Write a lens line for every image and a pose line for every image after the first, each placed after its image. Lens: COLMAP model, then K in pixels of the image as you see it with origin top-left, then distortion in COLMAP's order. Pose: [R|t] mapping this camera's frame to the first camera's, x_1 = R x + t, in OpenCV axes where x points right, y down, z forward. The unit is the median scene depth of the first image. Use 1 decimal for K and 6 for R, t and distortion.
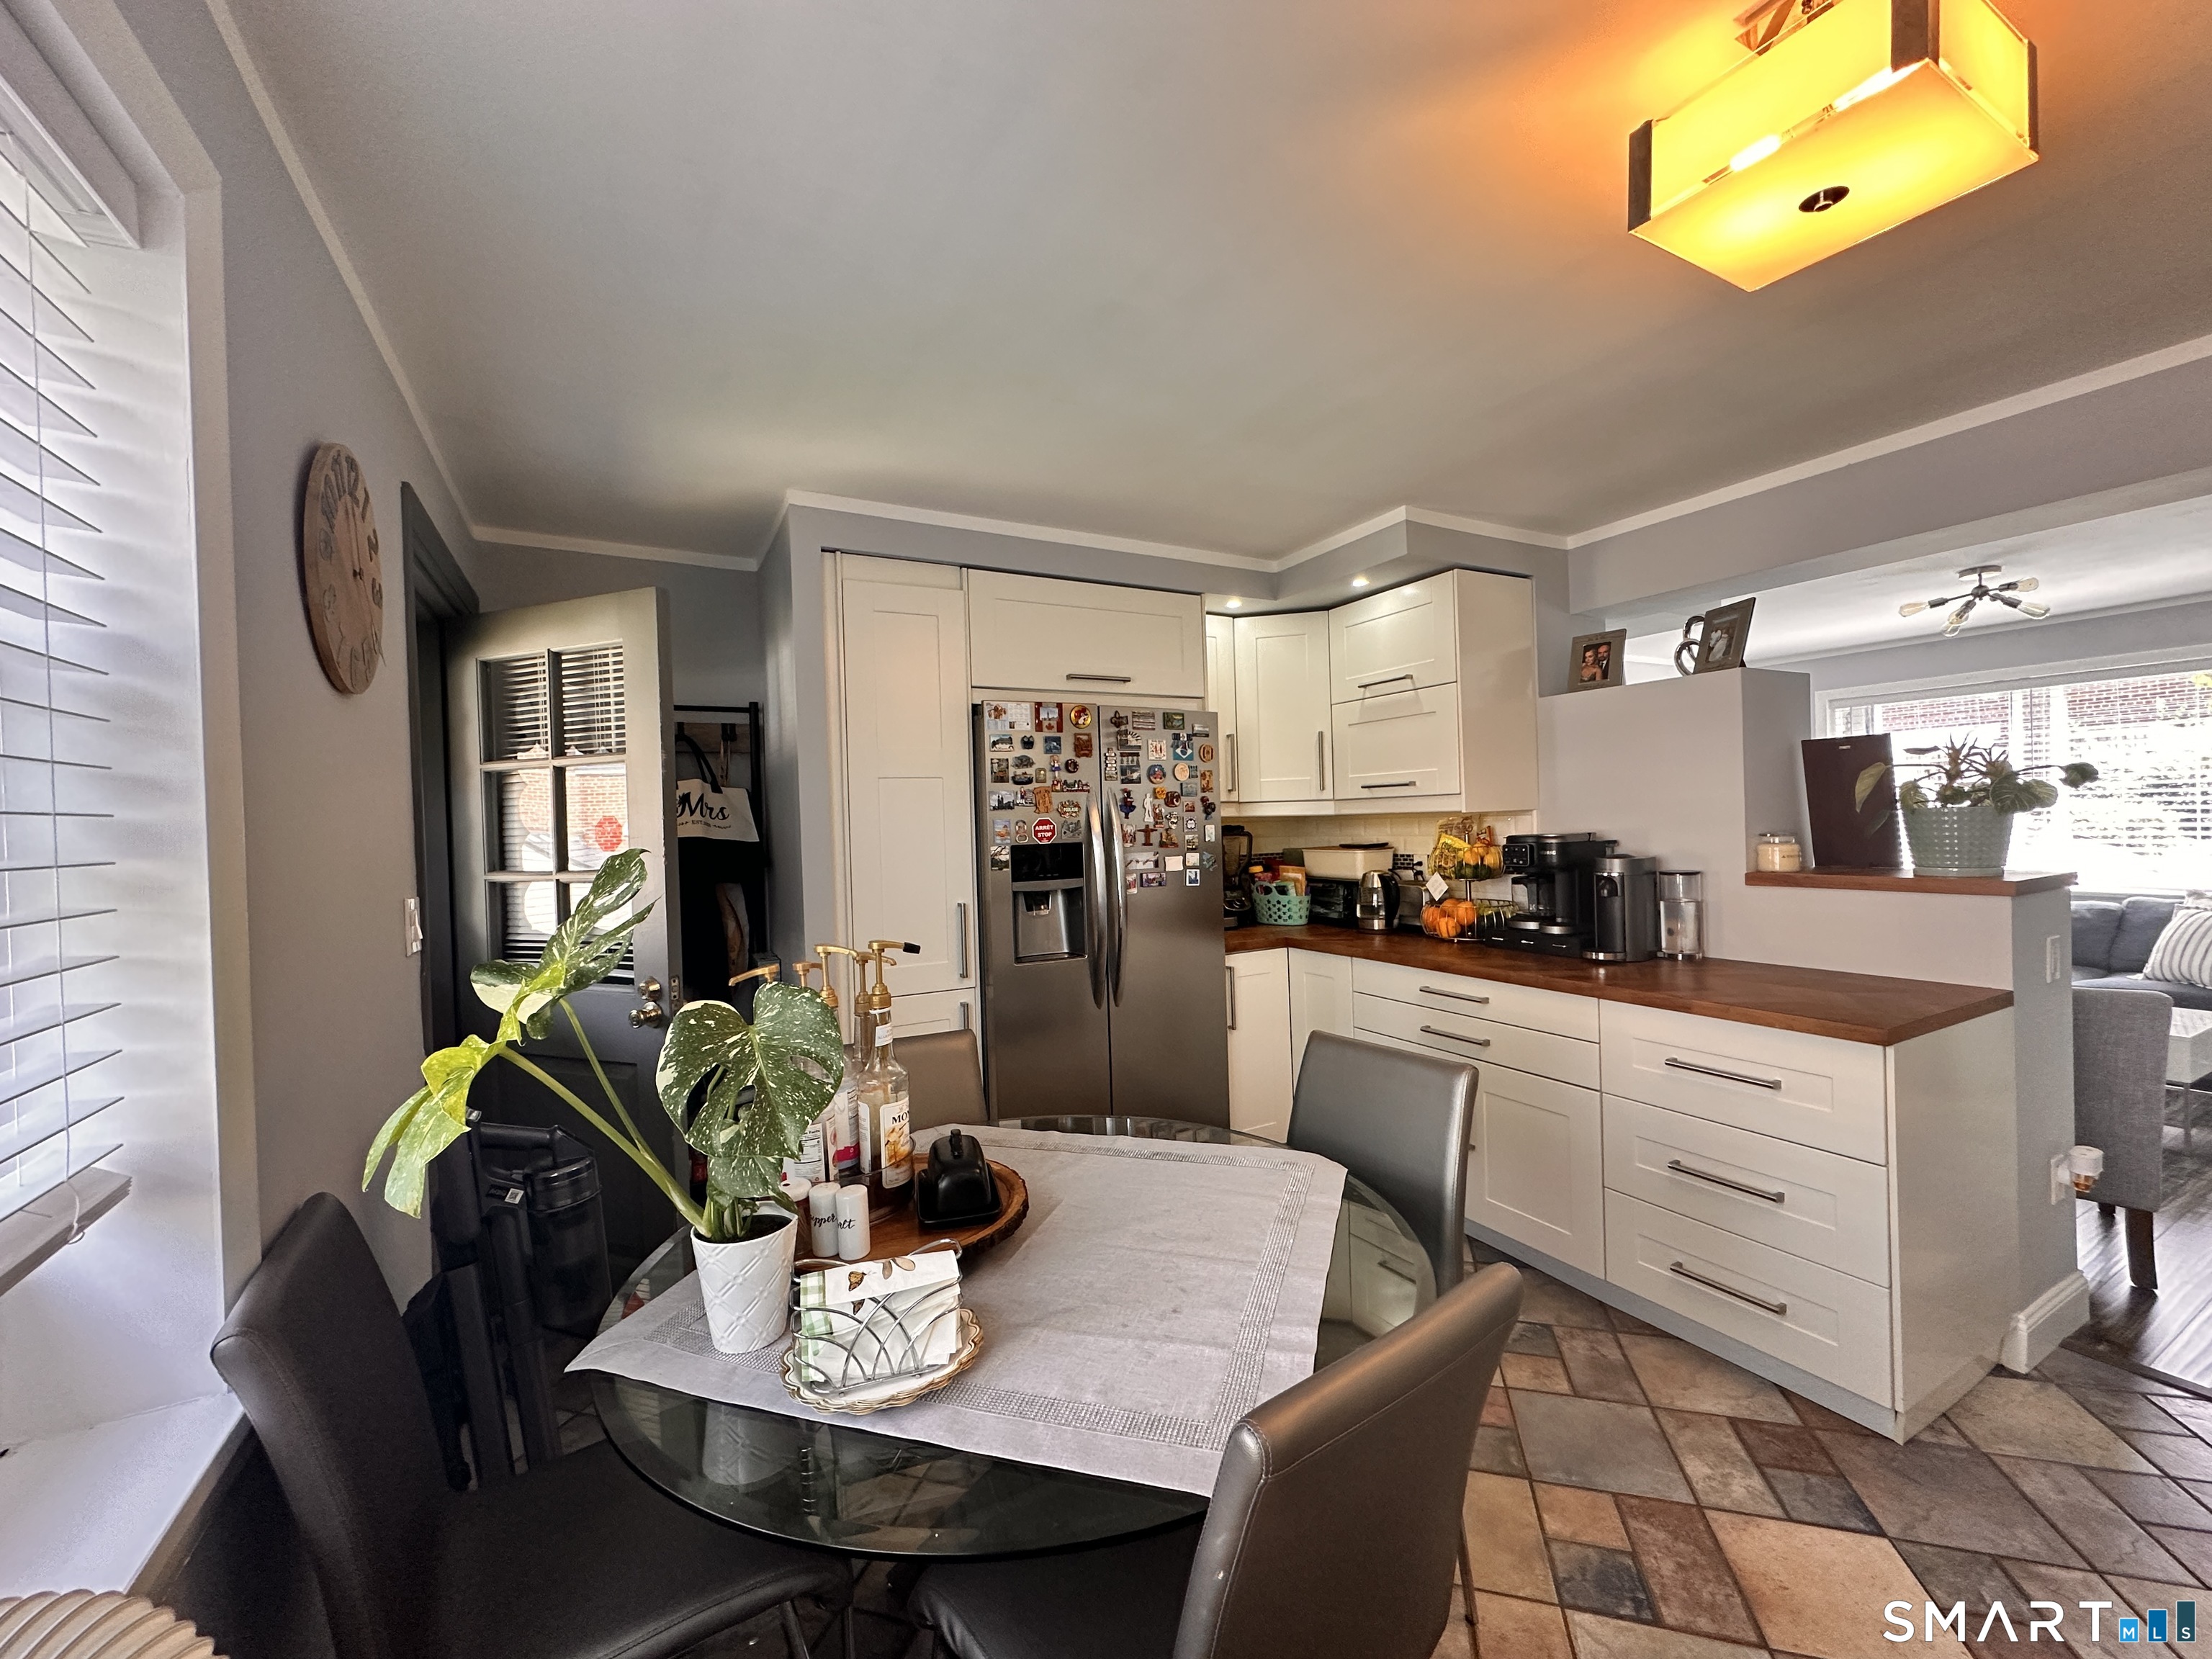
lens RADIAL K [[883.7, 0, 1109.8], [0, 883.7, 824.2], [0, 0, 1]] dist [-0.002778, 0.000225]
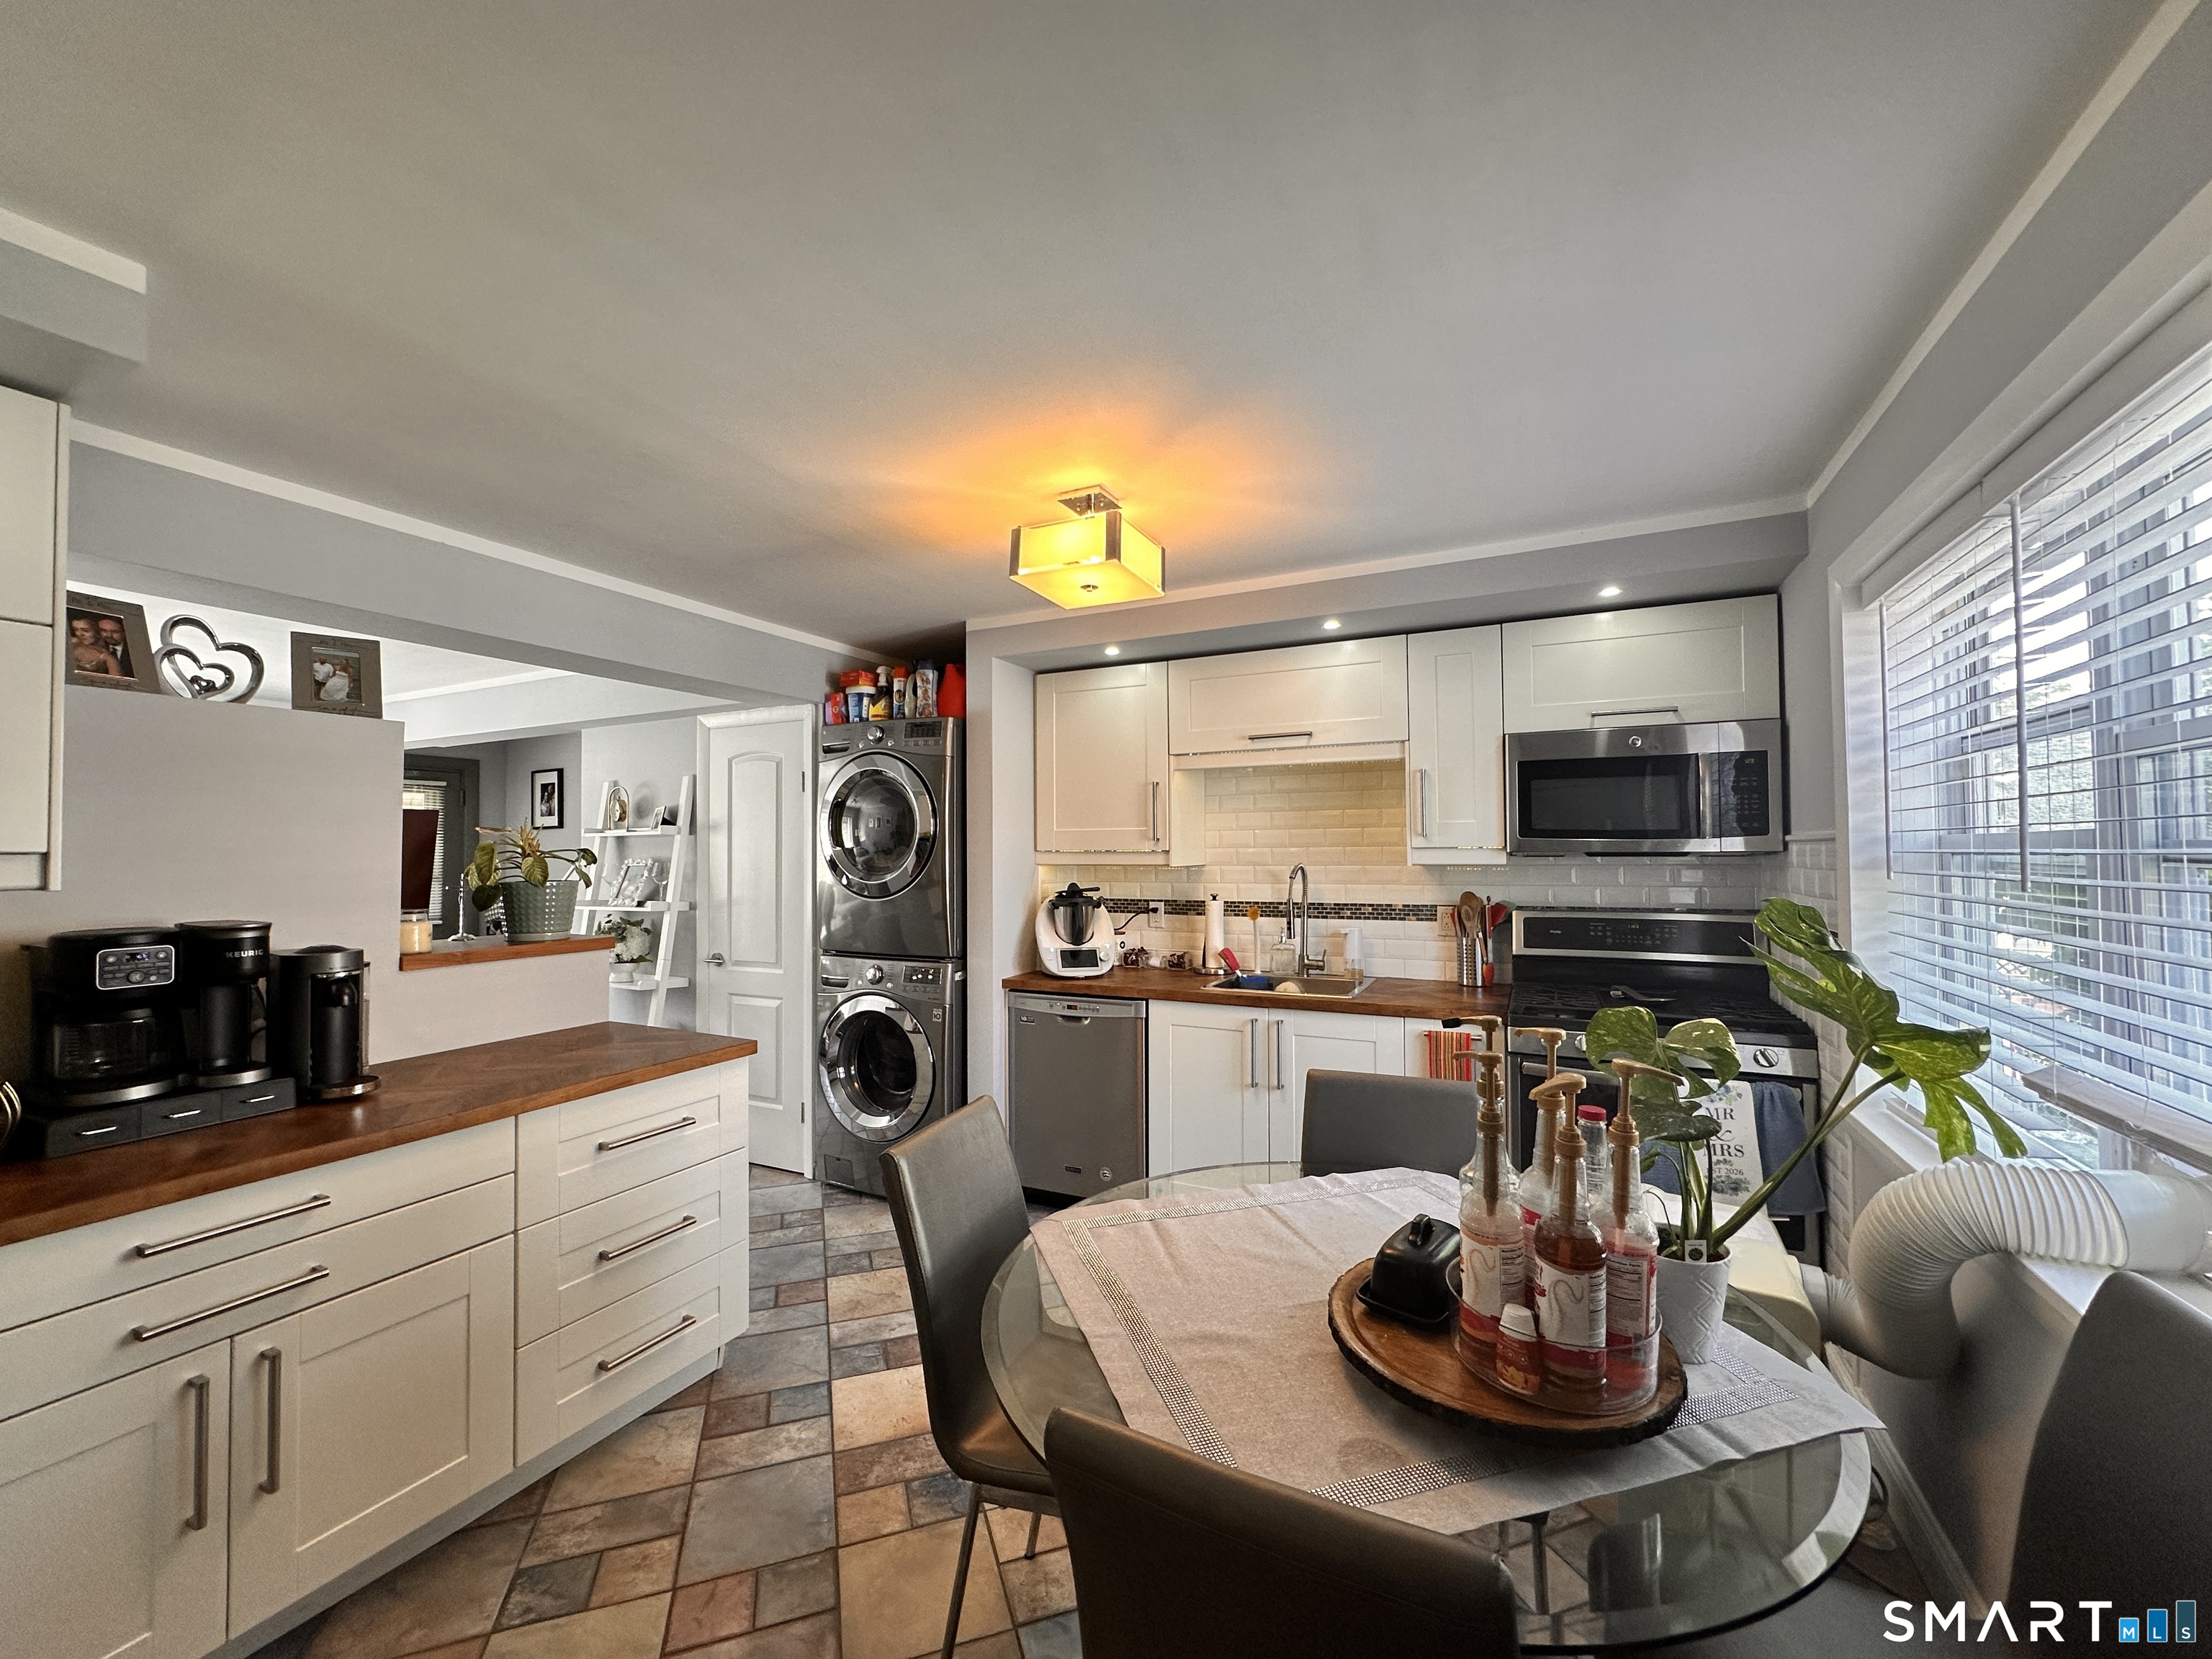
lens RADIAL K [[883.7, 0, 1095.6], [0, 883.7, 839.2], [0, 0, 1]] dist [-0.002778, 0.000225]
pose [[-0.562314, 0.050921, 0.825355, -0.439427], [0.031883, 0.998695, -0.039894, -0.005429], [-0.826309, 0.003882, -0.563203, 1.053844]]
